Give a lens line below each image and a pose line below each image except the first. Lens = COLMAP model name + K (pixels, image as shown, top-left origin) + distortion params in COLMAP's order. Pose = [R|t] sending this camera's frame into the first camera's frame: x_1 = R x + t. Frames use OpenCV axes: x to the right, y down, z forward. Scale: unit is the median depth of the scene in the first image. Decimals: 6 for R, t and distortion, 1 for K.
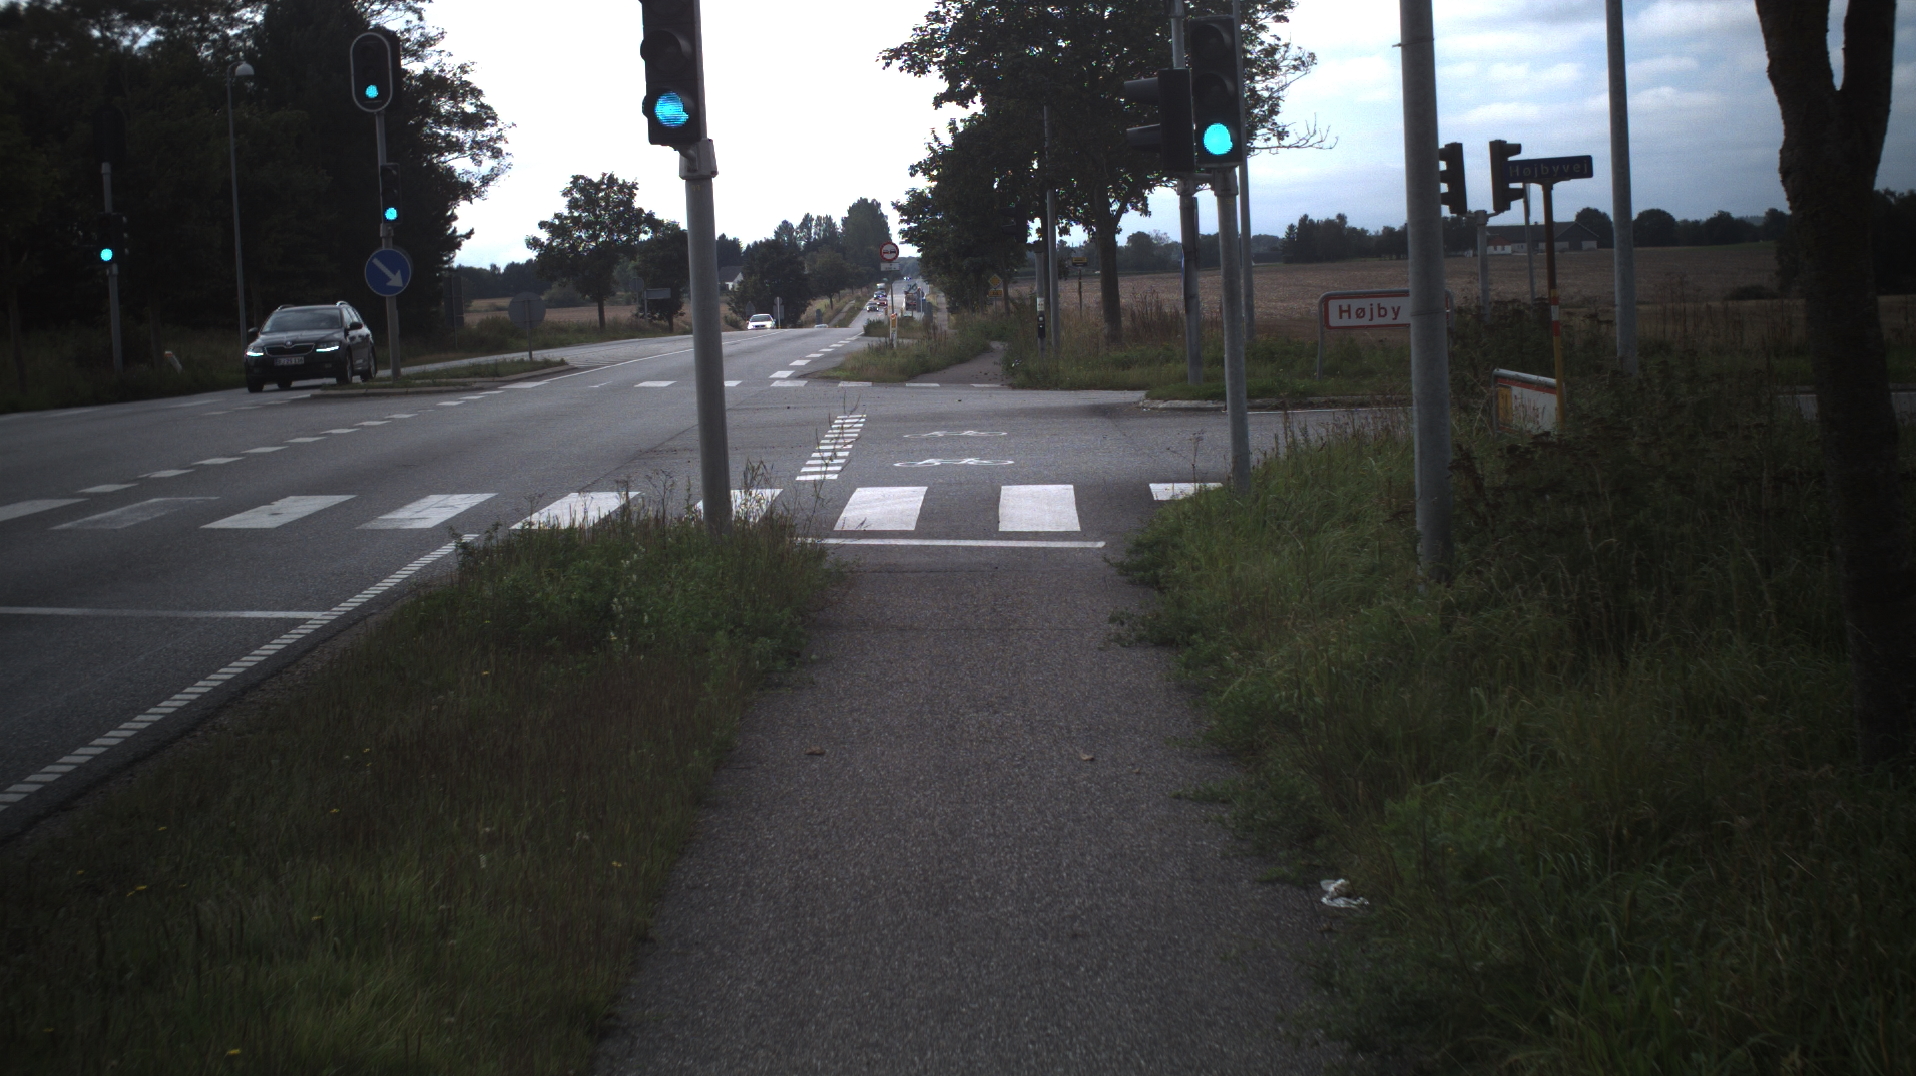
lens RADIAL K [[3573.3, 0, 953.9], [0, 3573.3, 543.8], [0, 0, 1]] dist [-0.244956, 0.000000]
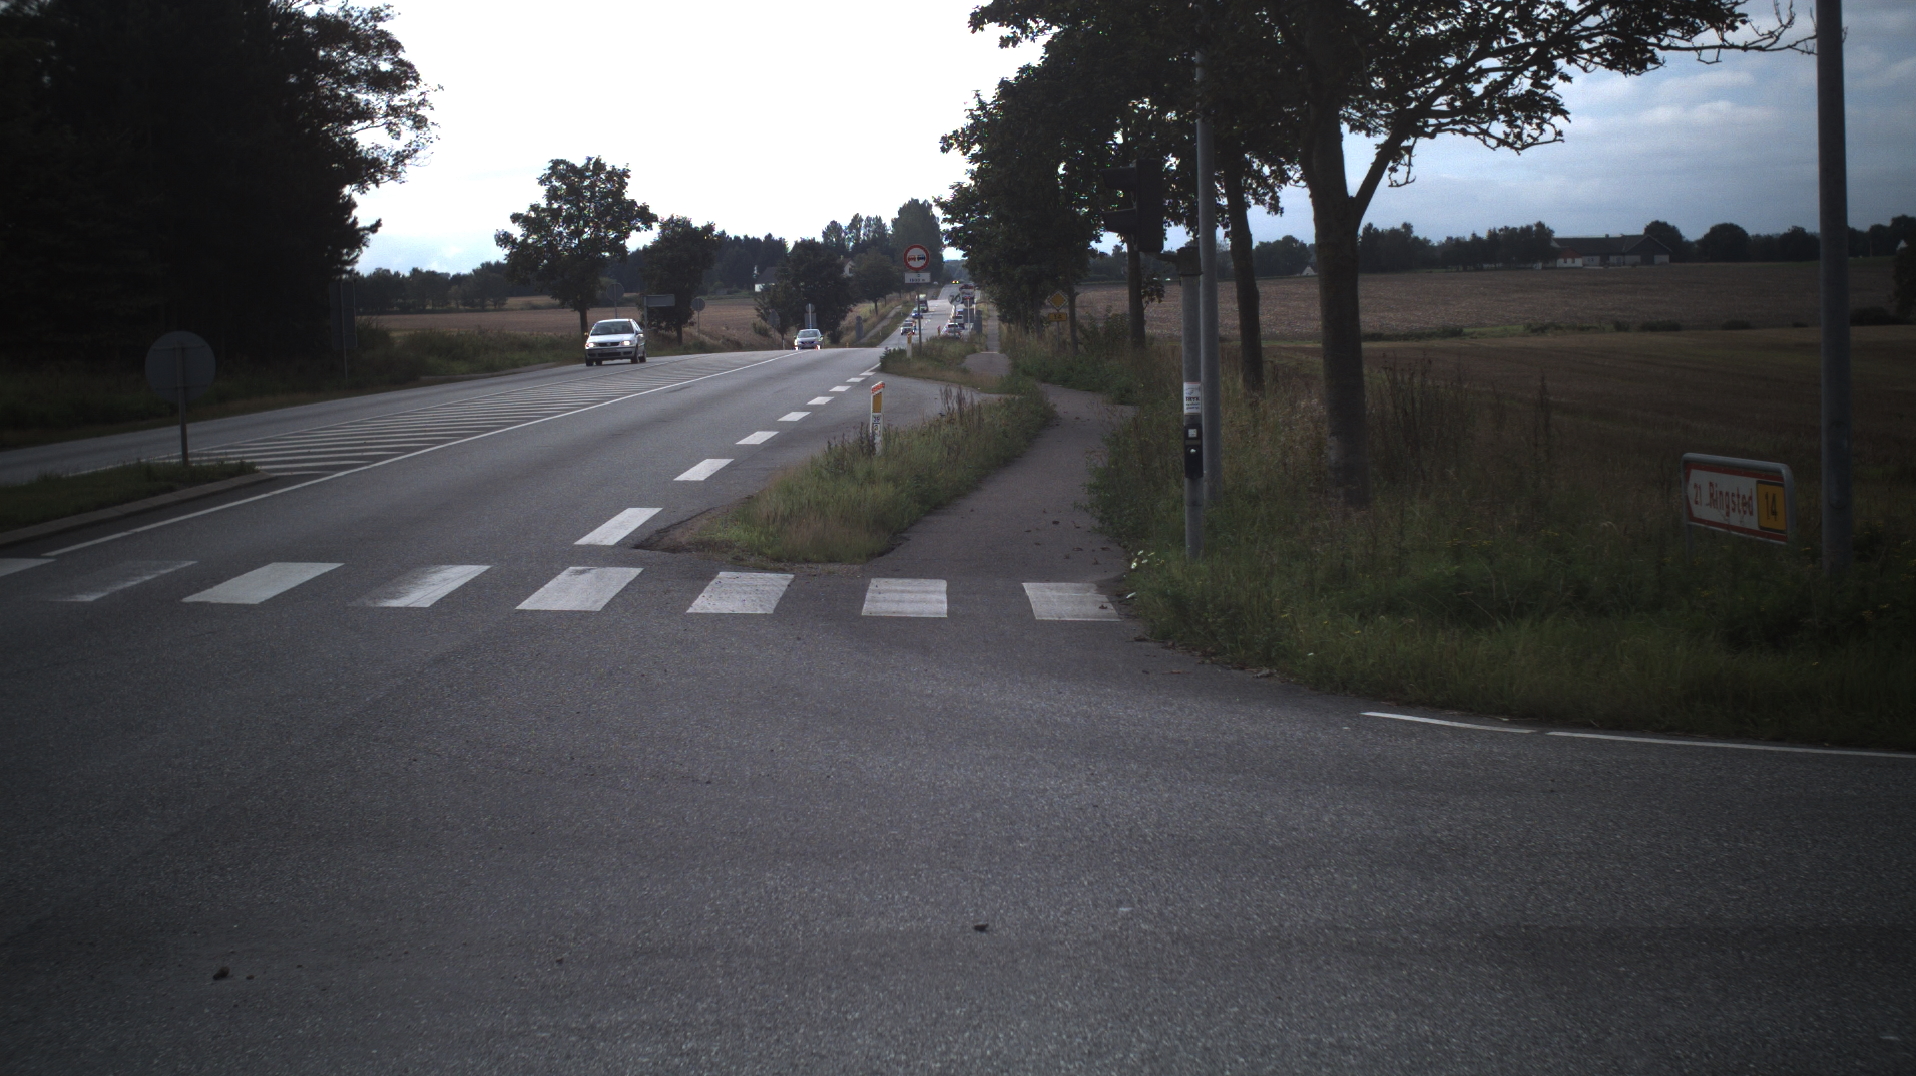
lens RADIAL K [[3573.3, 0, 957.2], [0, 3573.3, 535.1], [0, 0, 1]] dist [-0.244956, 0.000000]
pose [[0.999785, 0.016399, -0.012668, 0.001458], [-0.016441, 0.999860, -0.003192, -0.036258], [0.012613, 0.003399, 0.999915, 0.425467]]
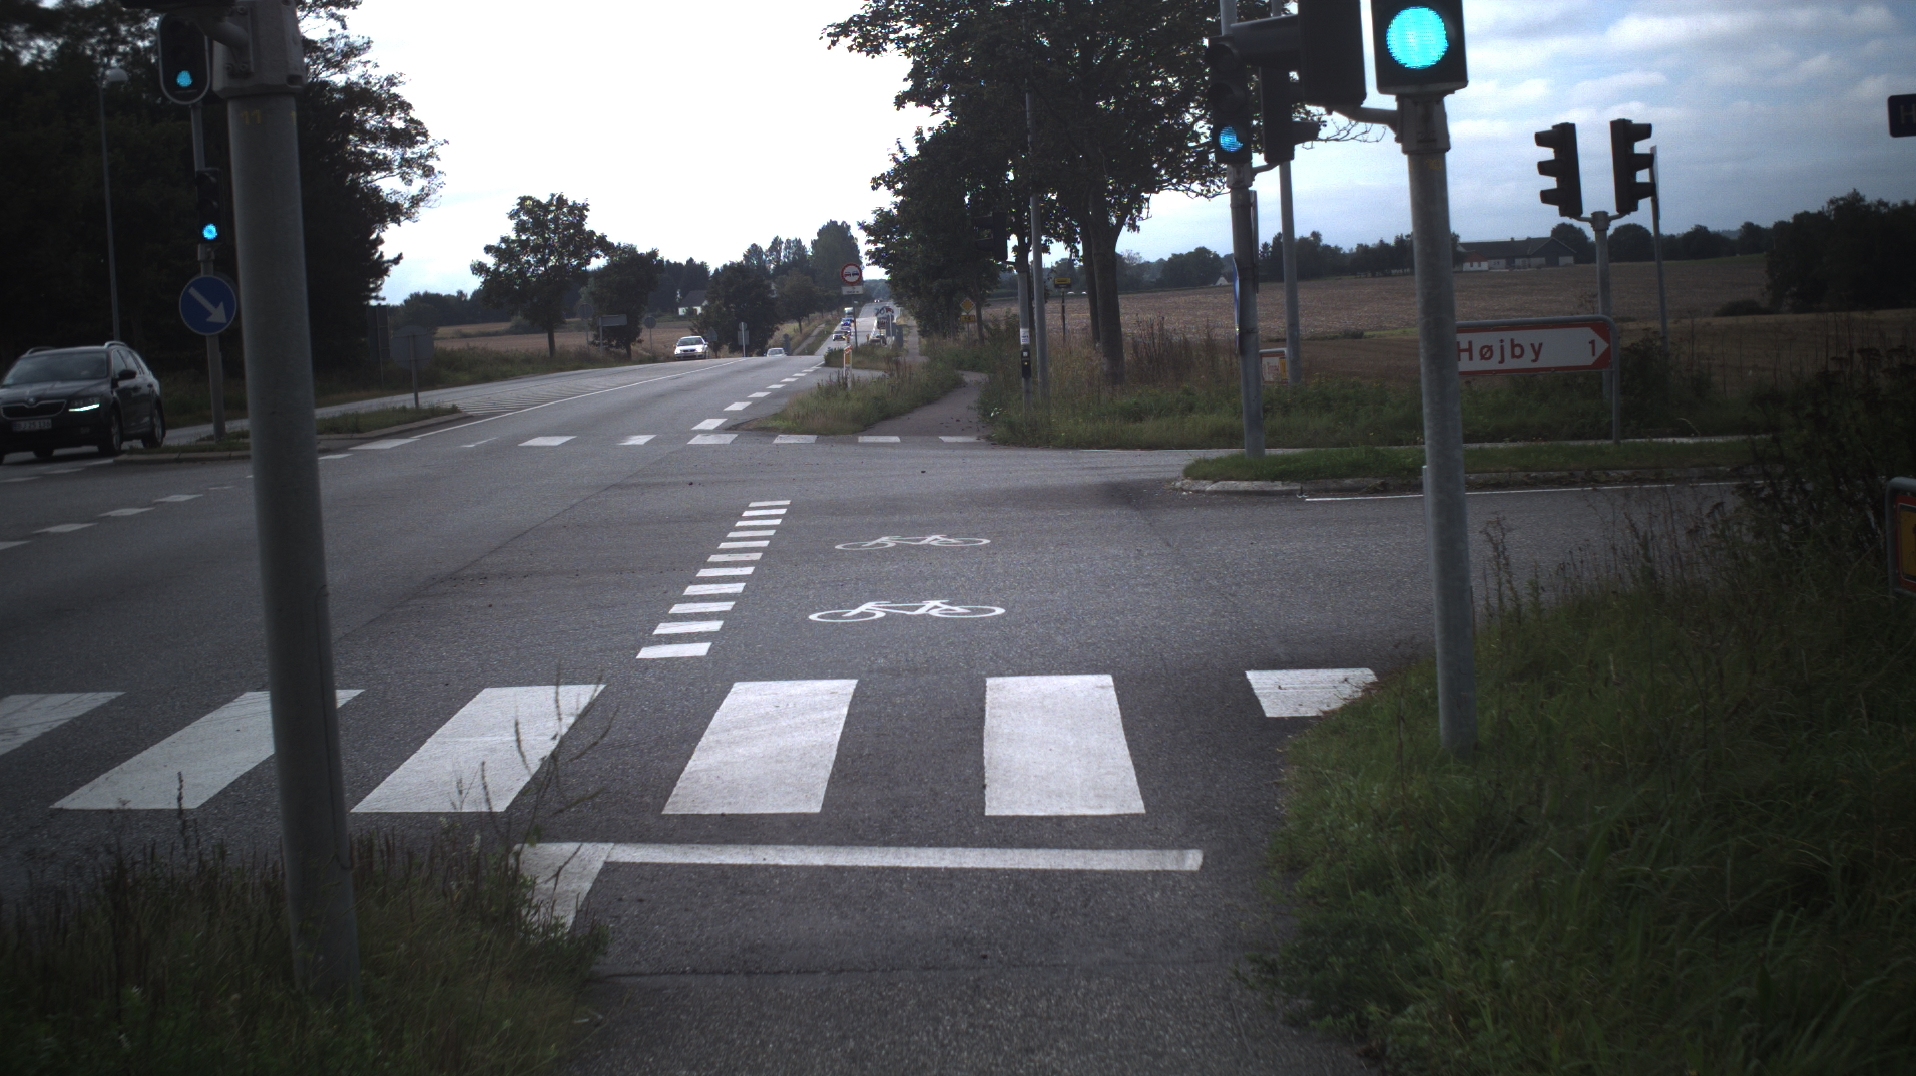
lens RADIAL K [[3573.3, 0, 954.5], [0, 3573.3, 531.7], [0, 0, 1]] dist [-0.244956, 0.000000]
pose [[0.999923, -0.009846, 0.007500, 0.001391], [0.009916, 0.999906, -0.009473, -0.011399], [-0.007406, 0.009547, 0.999927, 0.142032]]
